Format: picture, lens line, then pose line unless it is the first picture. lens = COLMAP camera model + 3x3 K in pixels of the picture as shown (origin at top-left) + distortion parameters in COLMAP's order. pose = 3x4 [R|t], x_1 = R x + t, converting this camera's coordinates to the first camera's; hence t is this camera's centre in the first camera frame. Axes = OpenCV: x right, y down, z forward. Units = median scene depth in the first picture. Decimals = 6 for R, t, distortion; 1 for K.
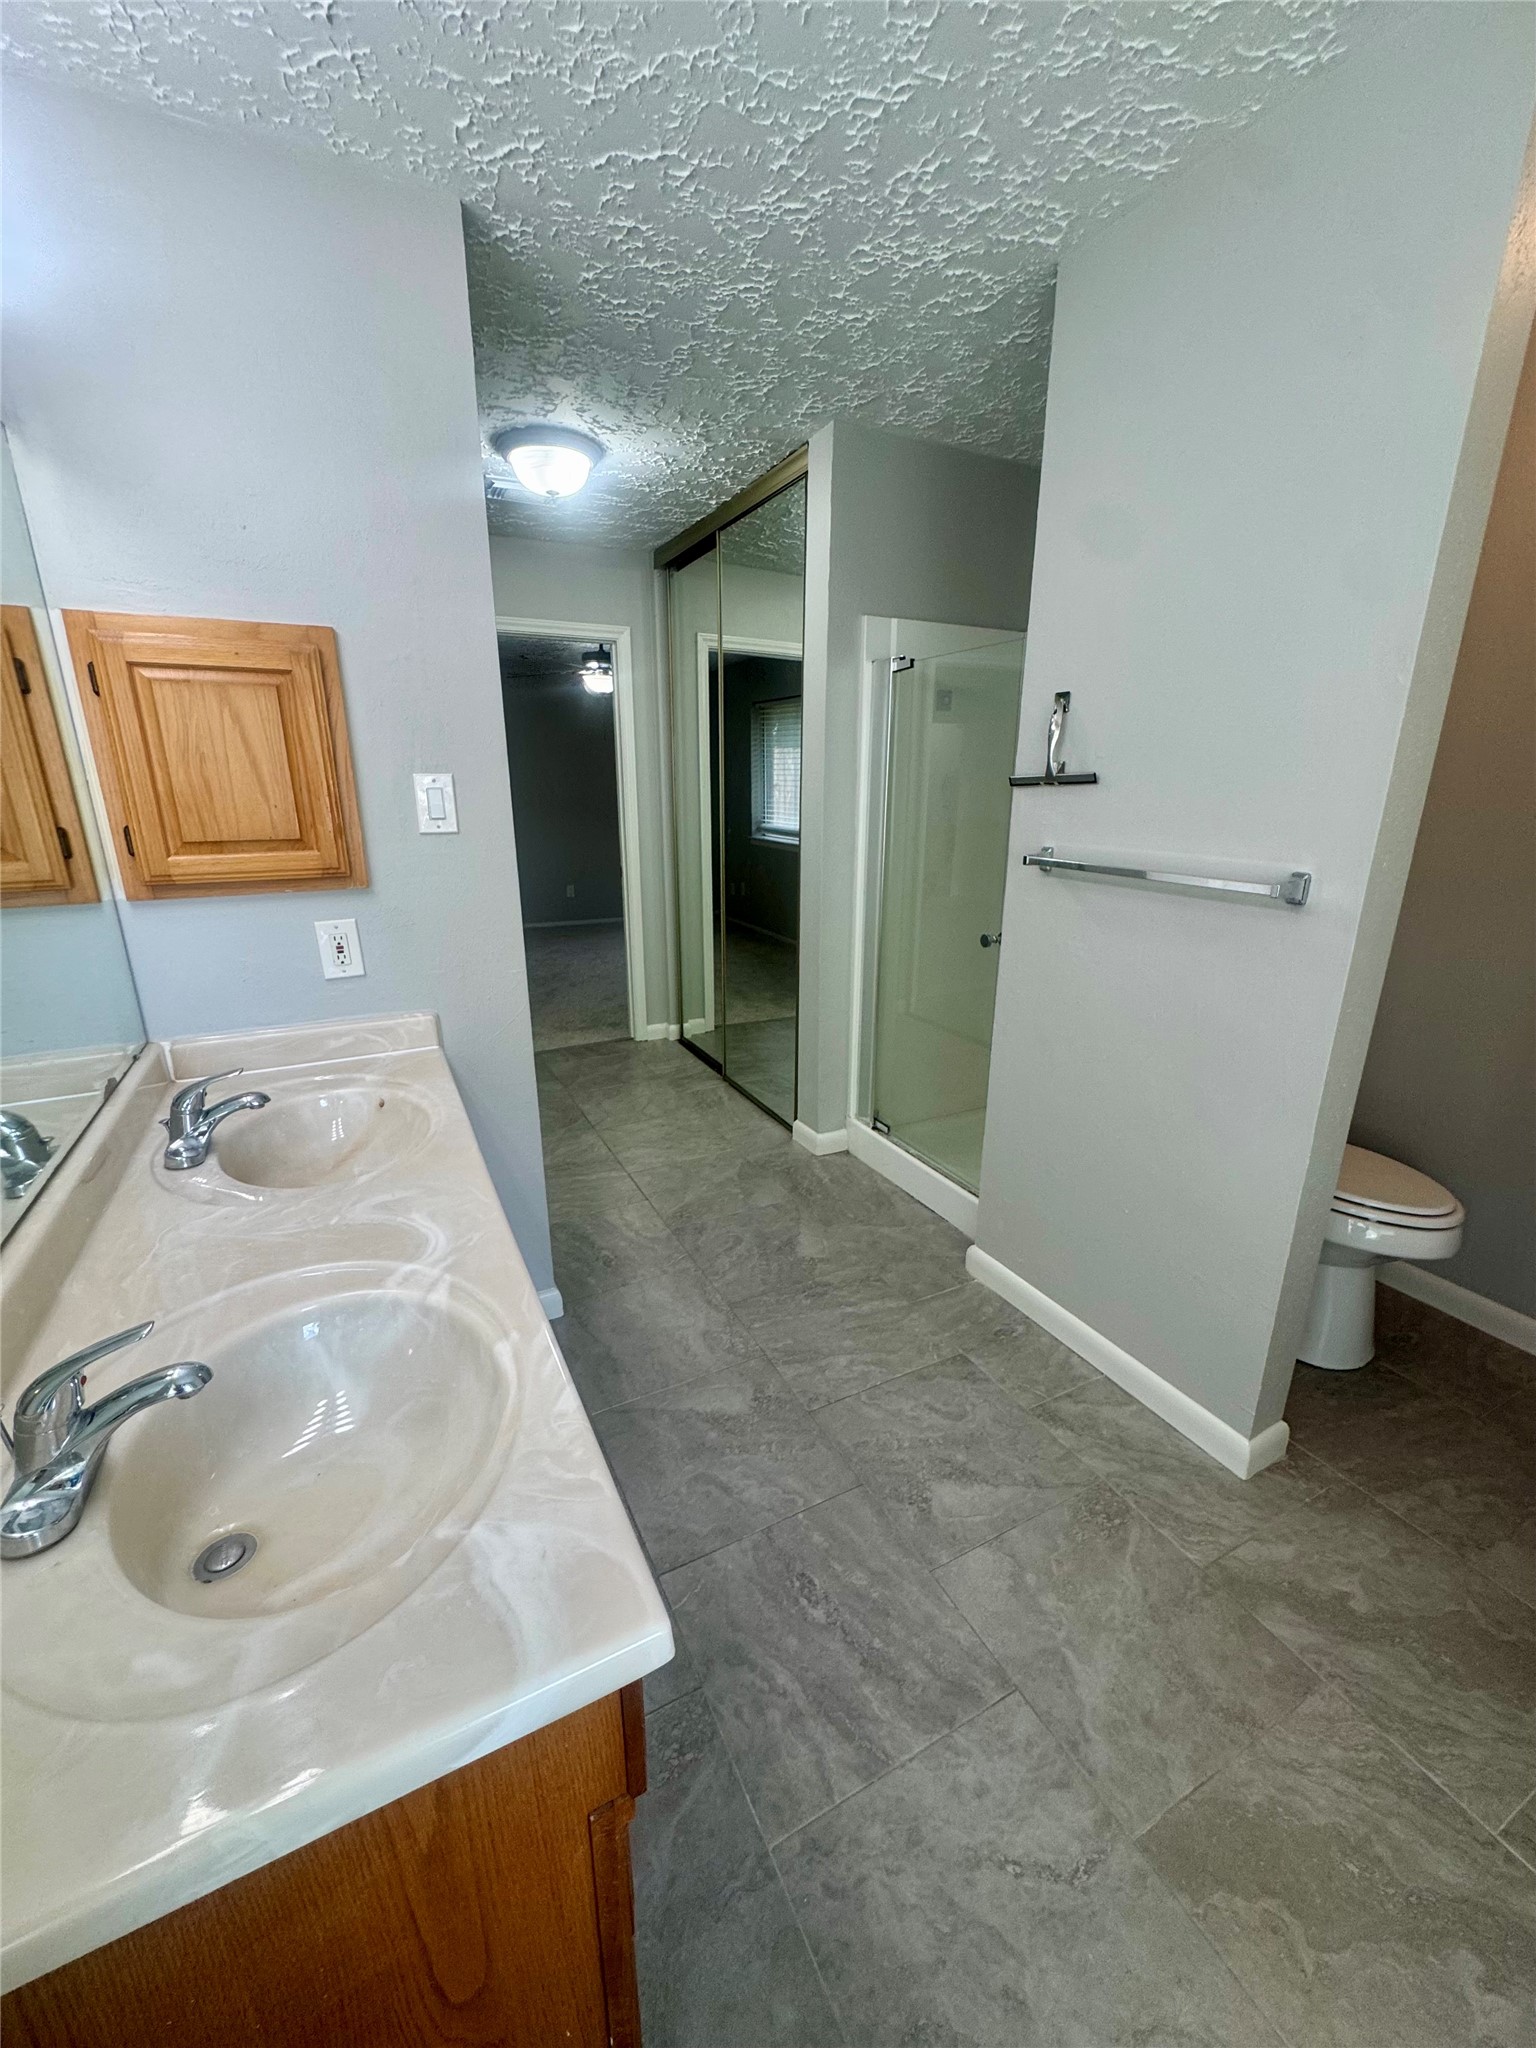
lens RADIAL K [[821.8, 0, 777.5], [0, 821.8, 1037.3], [0, 0, 1]] dist [-0.003598, 0.000630]
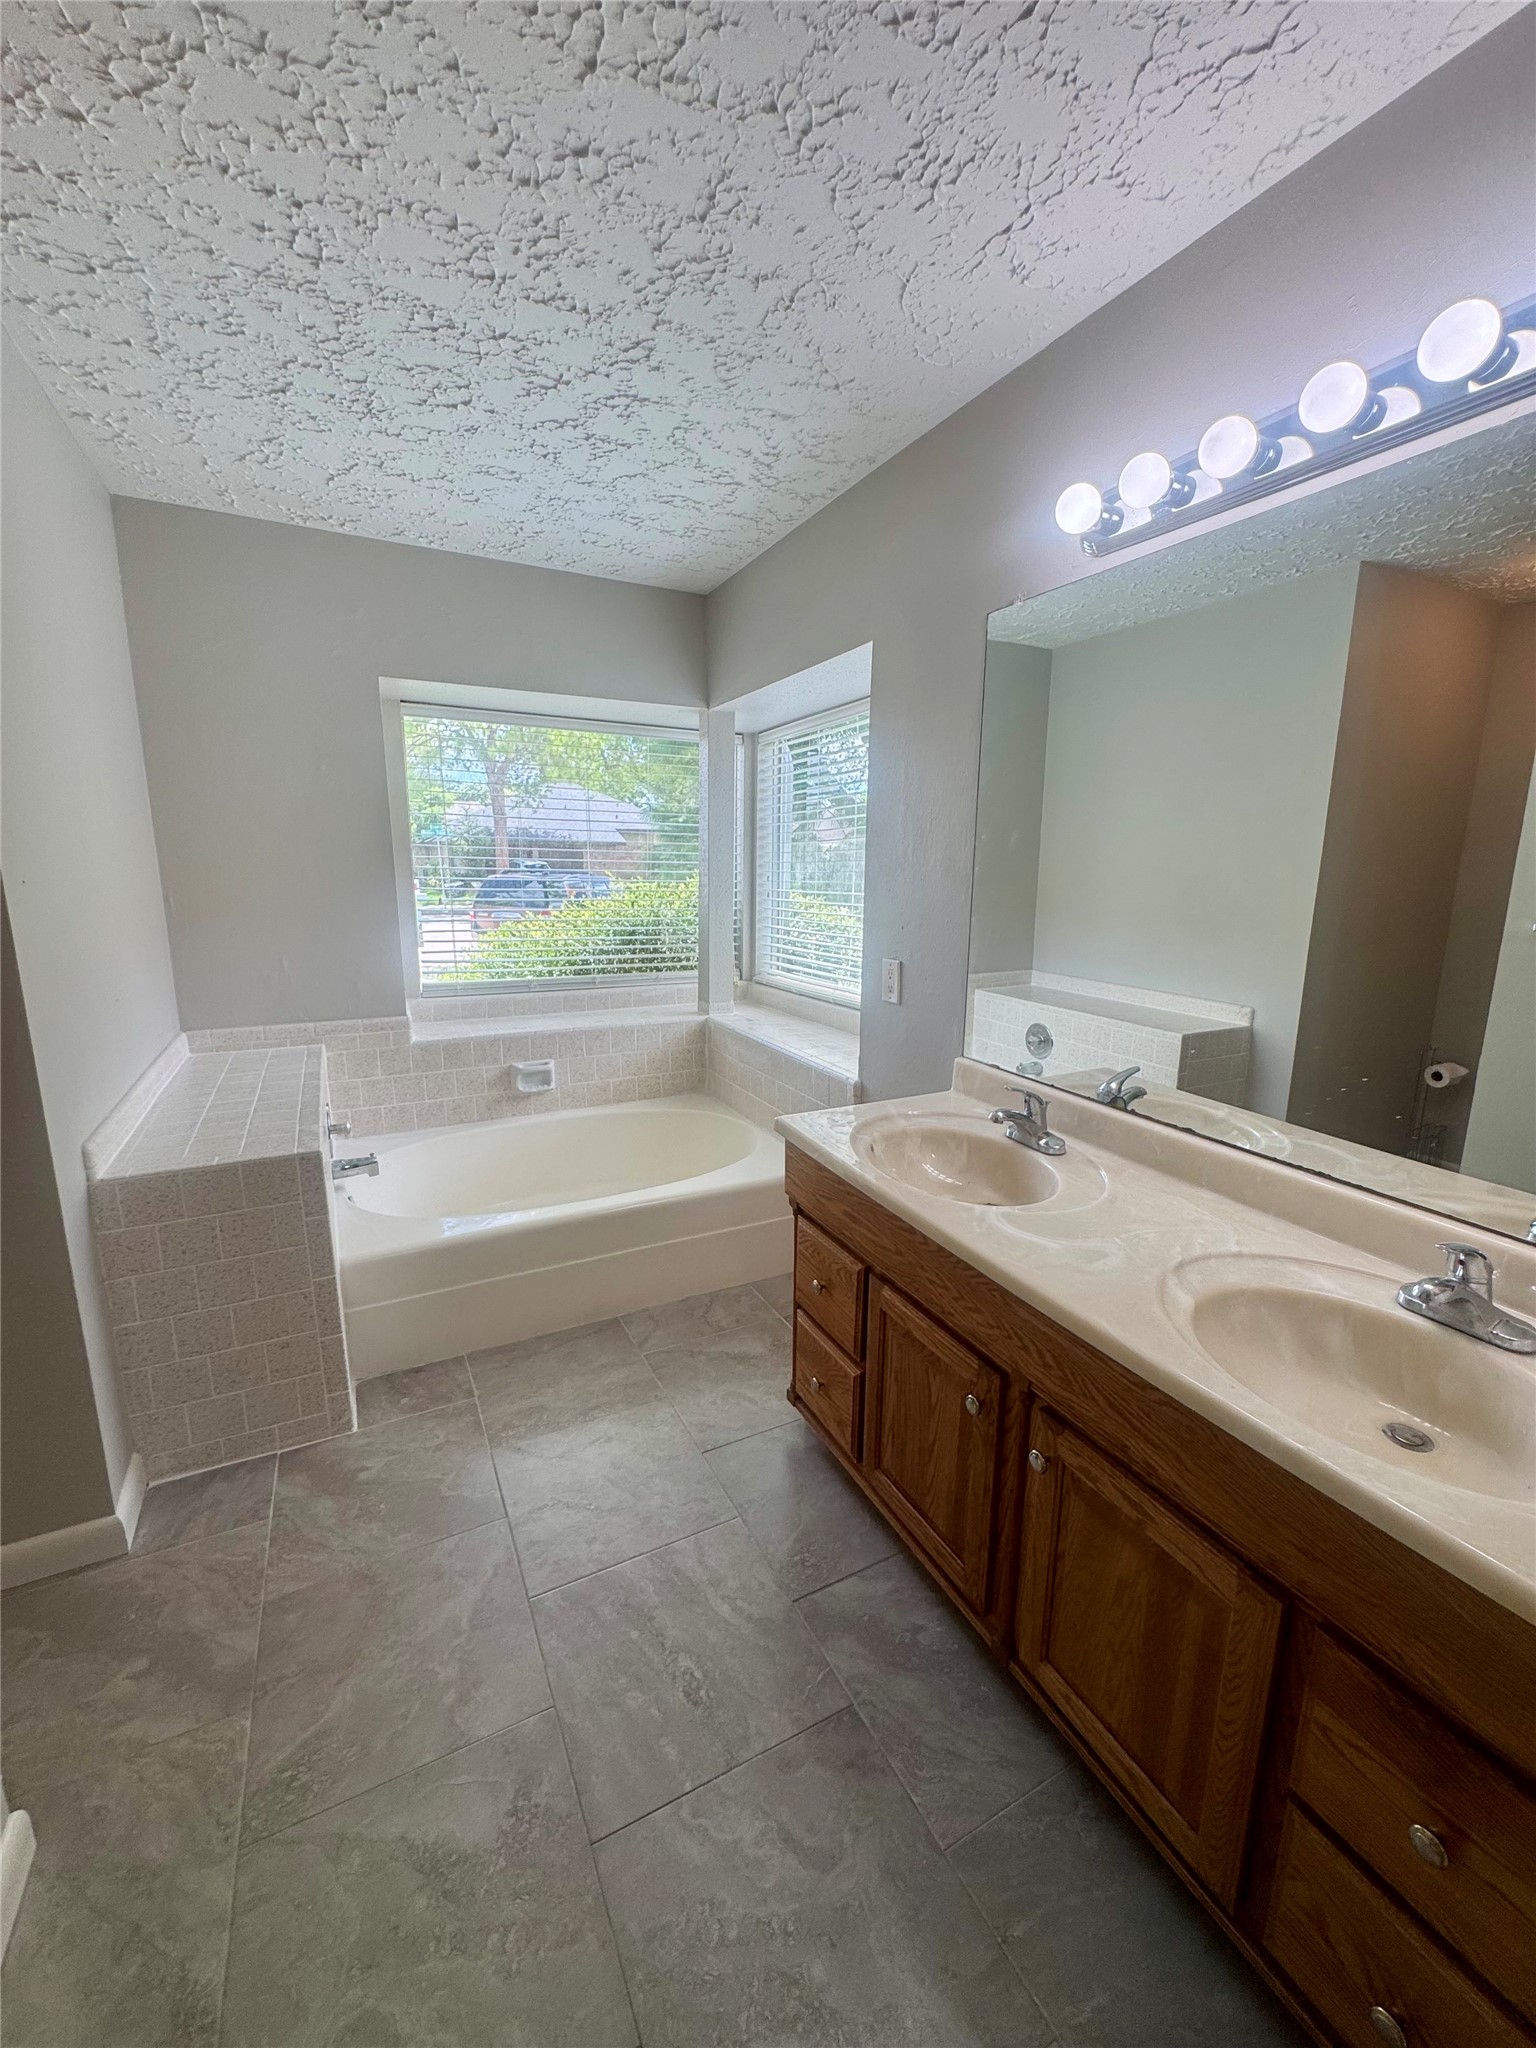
lens RADIAL K [[821.8, 0, 773.7], [0, 821.8, 1035.6], [0, 0, 1]] dist [-0.003598, 0.000630]
pose [[-0.999967, -0.008092, 0.000638, -0.044636], [-0.006723, 0.869685, 0.493561, -0.386255], [-0.004548, 0.493540, -0.869711, 1.241788]]
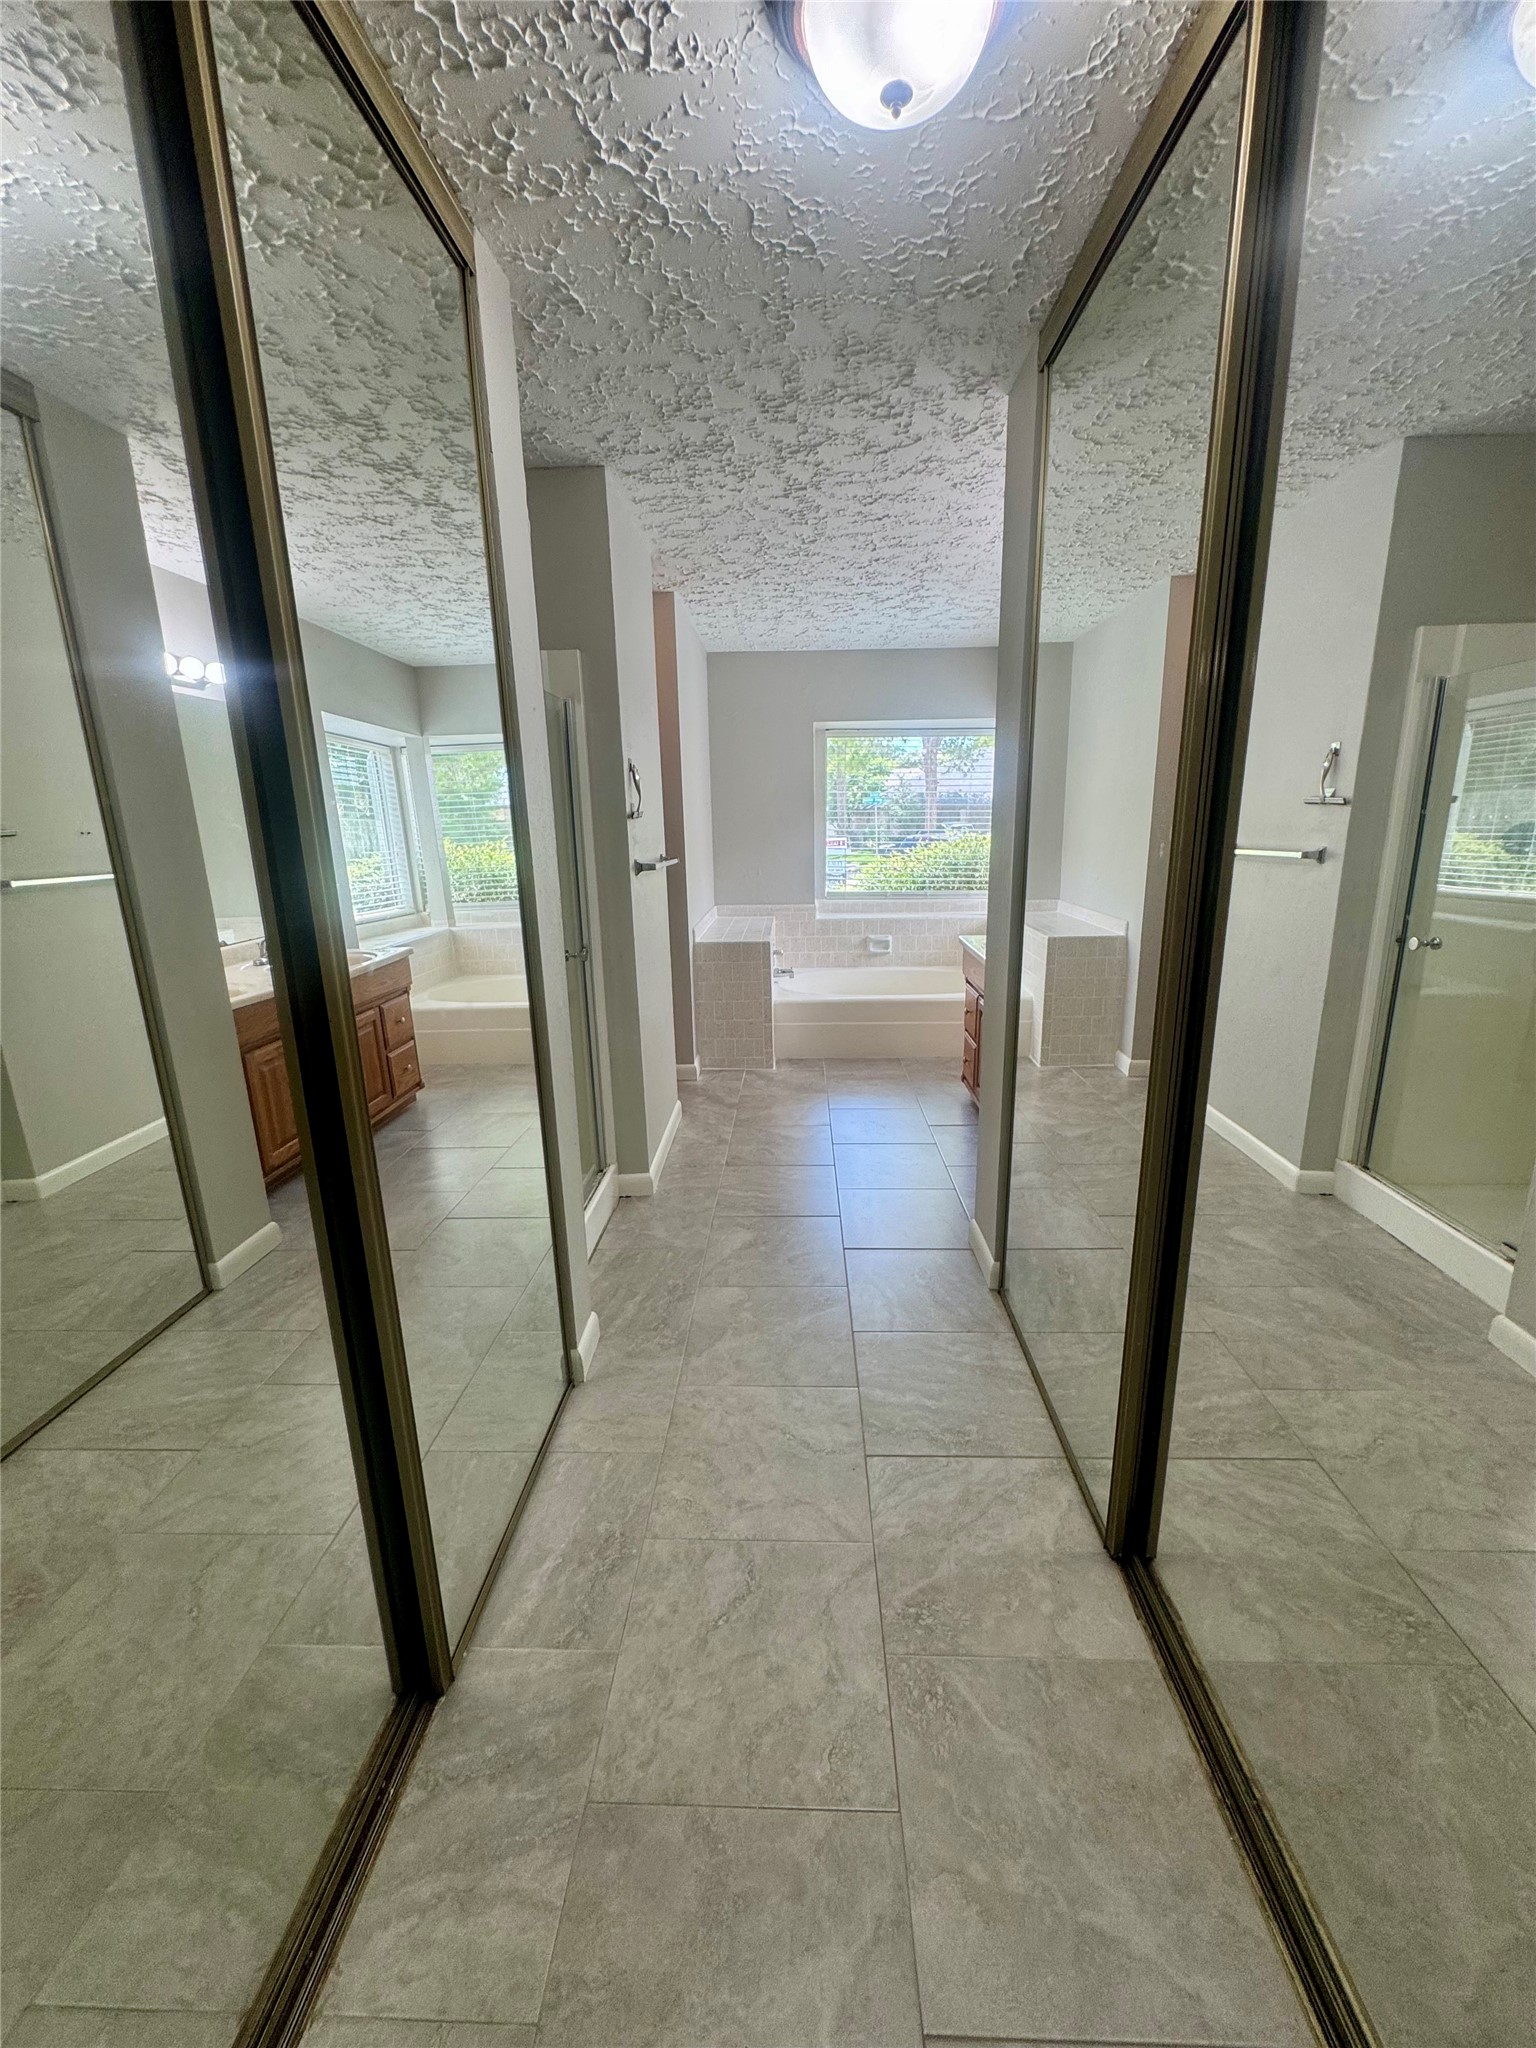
lens RADIAL K [[821.8, 0, 774.0], [0, 821.8, 1027.9], [0, 0, 1]] dist [-0.003598, 0.000630]
pose [[-0.873648, -0.097224, 0.476745, -0.723694], [0.168181, 0.859096, 0.483394, -0.733333], [-0.456568, 0.502496, -0.734196, 2.418513]]
